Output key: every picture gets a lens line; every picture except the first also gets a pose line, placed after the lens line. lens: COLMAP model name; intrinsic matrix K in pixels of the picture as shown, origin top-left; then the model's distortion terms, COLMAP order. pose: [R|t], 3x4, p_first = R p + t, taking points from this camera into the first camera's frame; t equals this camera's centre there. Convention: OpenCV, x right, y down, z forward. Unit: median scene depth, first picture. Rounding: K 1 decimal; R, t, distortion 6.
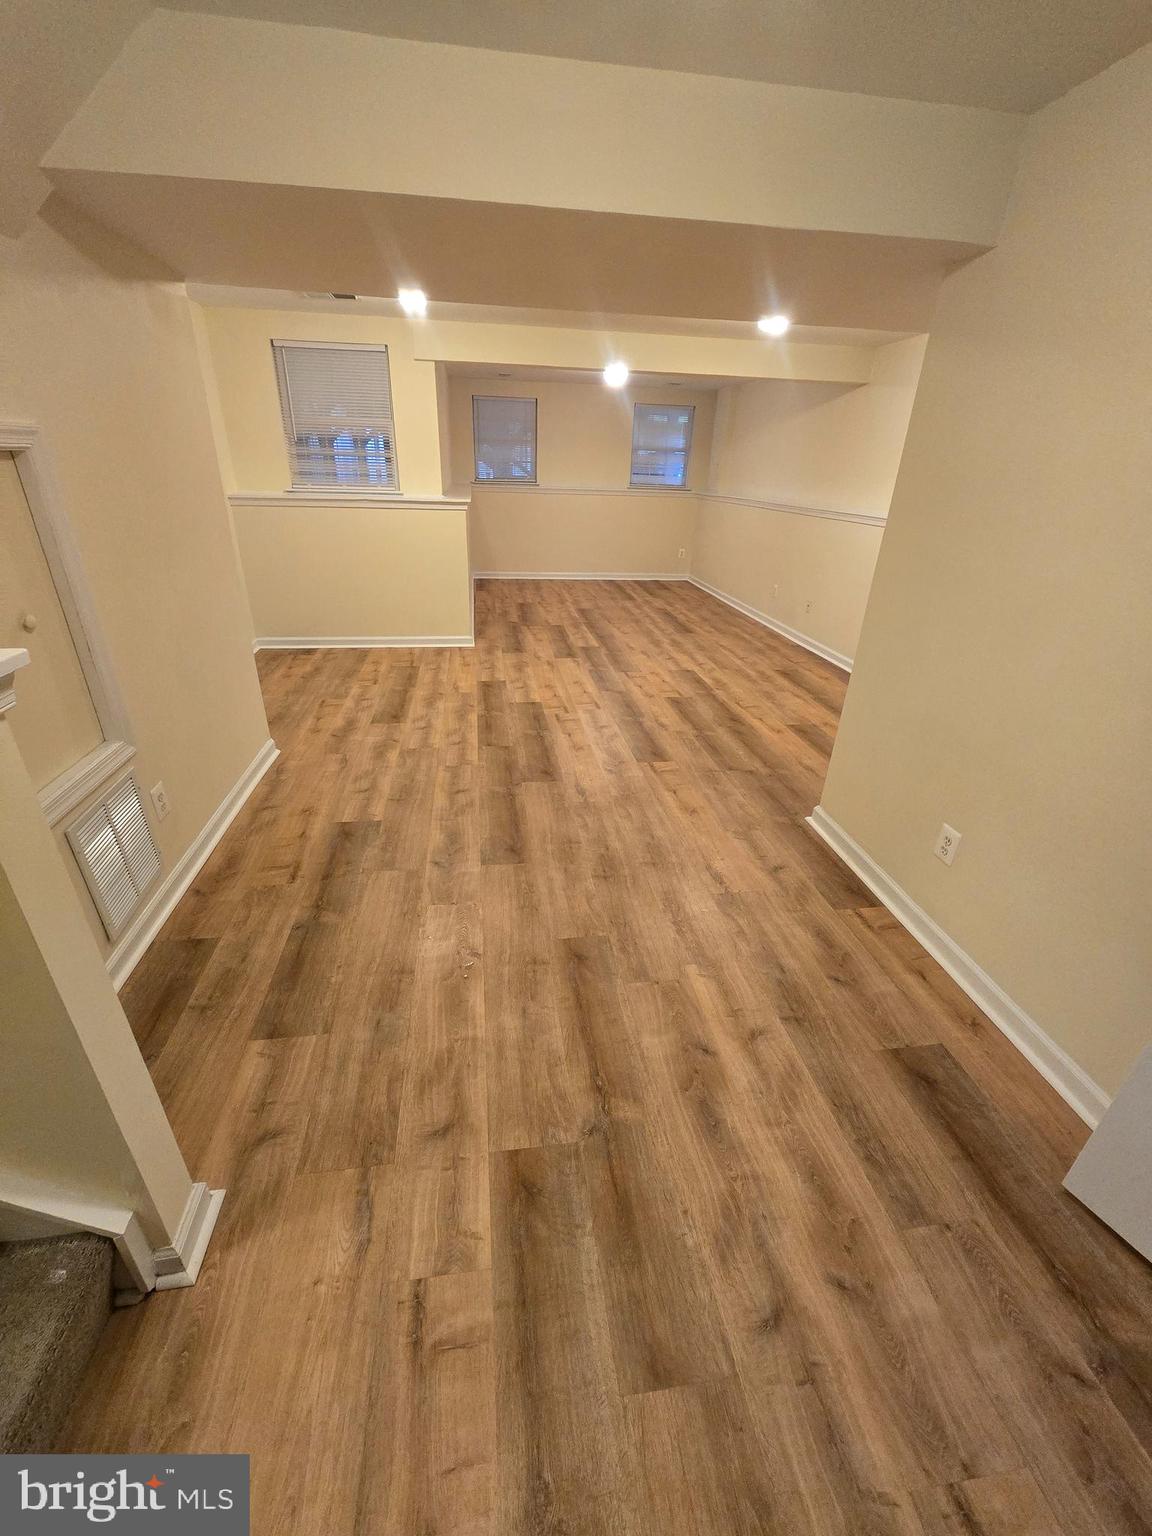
lens RADIAL K [[629.5, 0, 571.8], [0, 629.5, 775.2], [0, 0, 1]] dist [0.000301, -0.000526]
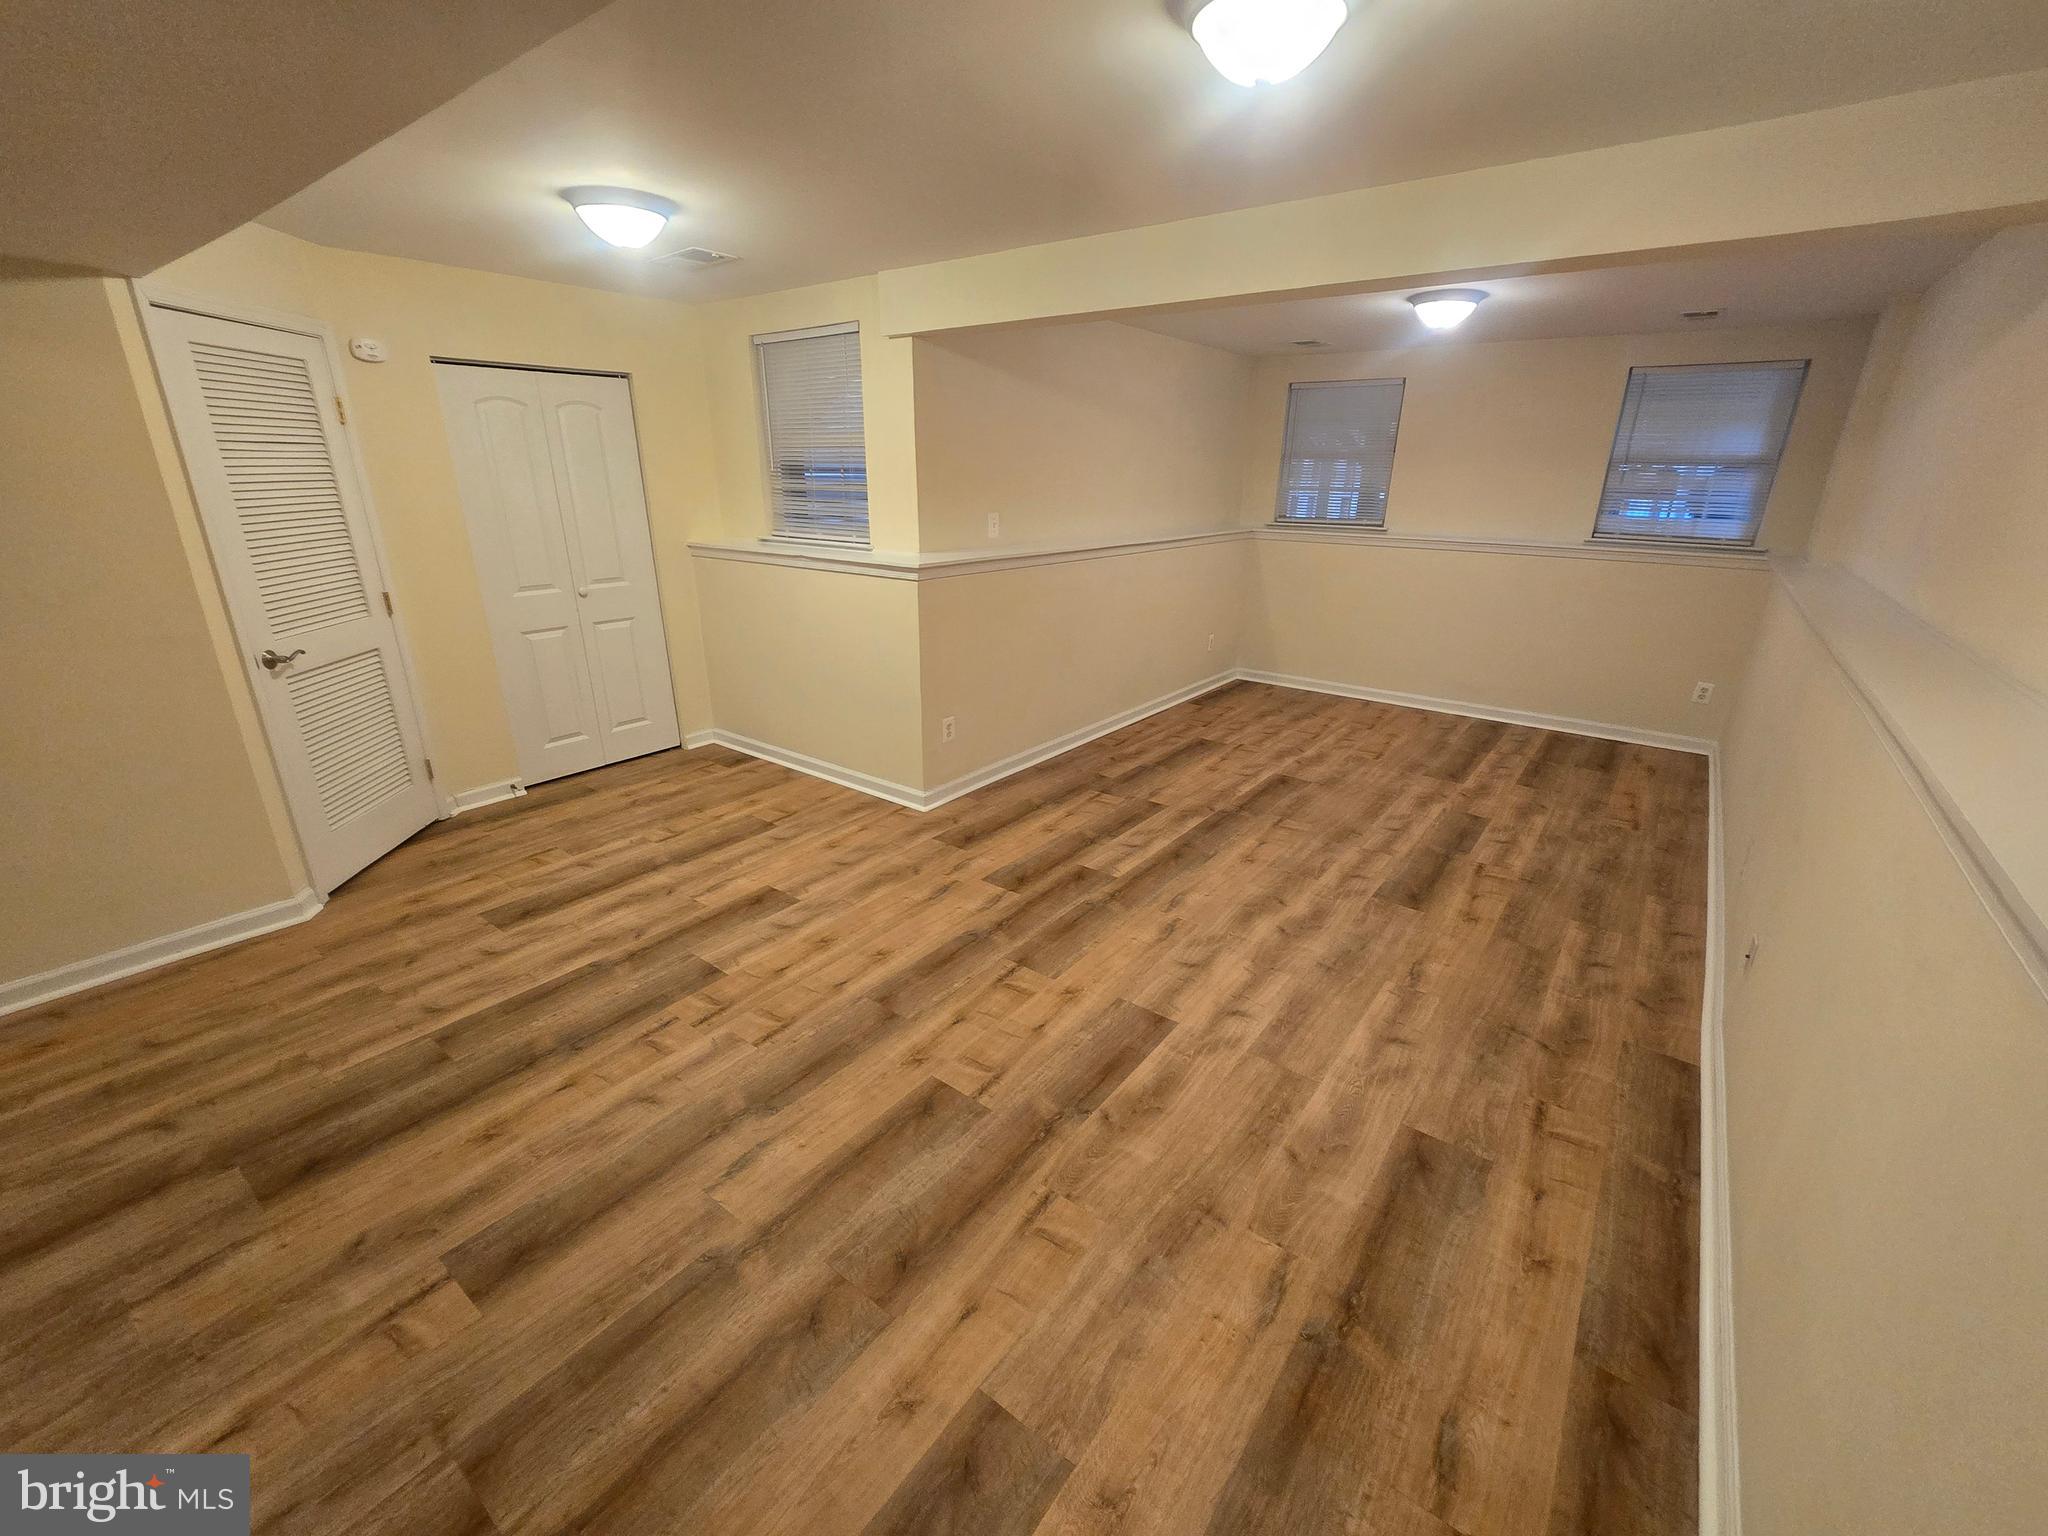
lens RADIAL K [[839.3, 0, 1033.4], [0, 839.3, 773.7], [0, 0, 1]] dist [0.000301, -0.000526]
pose [[0.704517, 0.223608, -0.673539, 0.478973], [-0.306234, 0.951947, -0.004282, -0.307637], [0.640216, 0.209277, 0.739139, 0.586398]]
